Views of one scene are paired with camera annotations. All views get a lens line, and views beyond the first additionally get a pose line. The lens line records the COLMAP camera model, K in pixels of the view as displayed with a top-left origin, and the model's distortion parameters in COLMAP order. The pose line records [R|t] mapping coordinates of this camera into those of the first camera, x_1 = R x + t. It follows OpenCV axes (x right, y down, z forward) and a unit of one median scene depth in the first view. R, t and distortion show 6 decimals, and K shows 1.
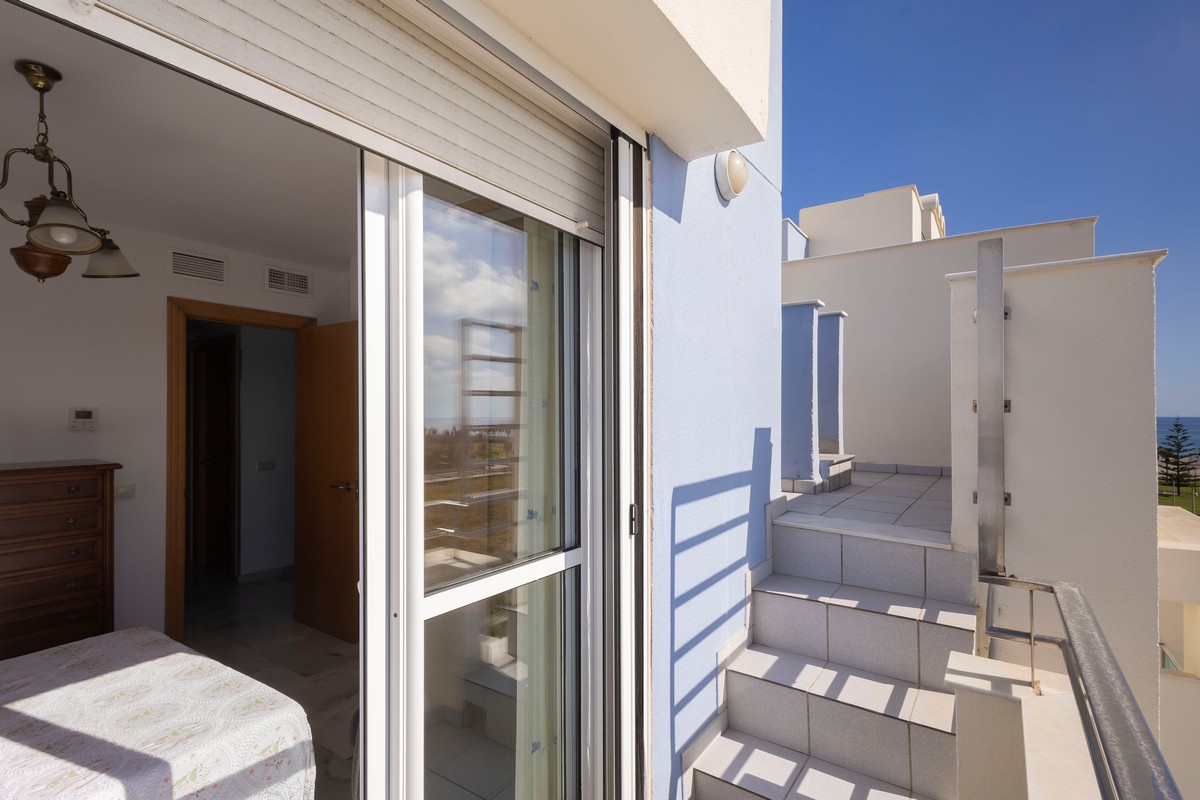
lens RADIAL K [[564.1, 0, 588.2], [0, 564.1, 410.8], [0, 0, 1]] dist [0.014534, -0.001999]
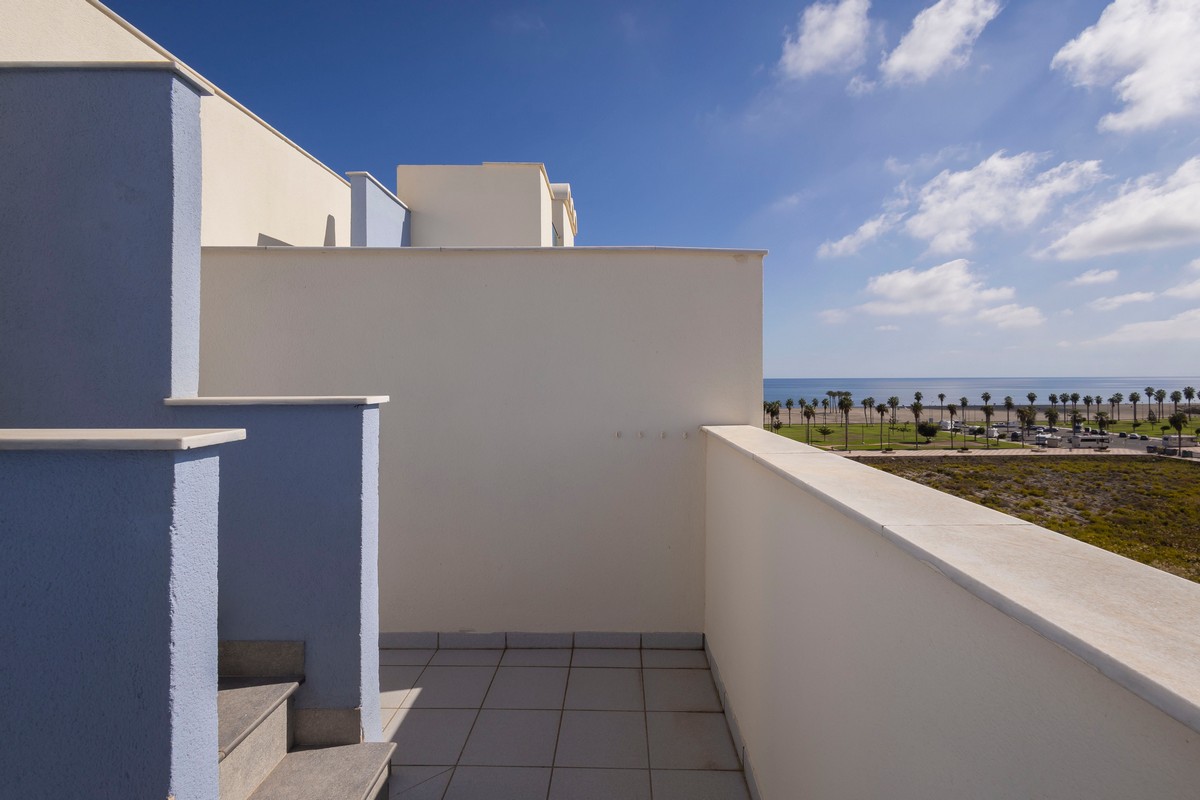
lens RADIAL K [[558.5, 0, 598.6], [0, 558.5, 371.7], [0, 0, 1]] dist [-0.000994, -0.001328]
pose [[0.827768, -0.000765, 0.561070, 0.248251], [0.004015, 0.999982, -0.004561, -0.142212], [-0.561057, 0.006028, 0.827756, 0.399434]]
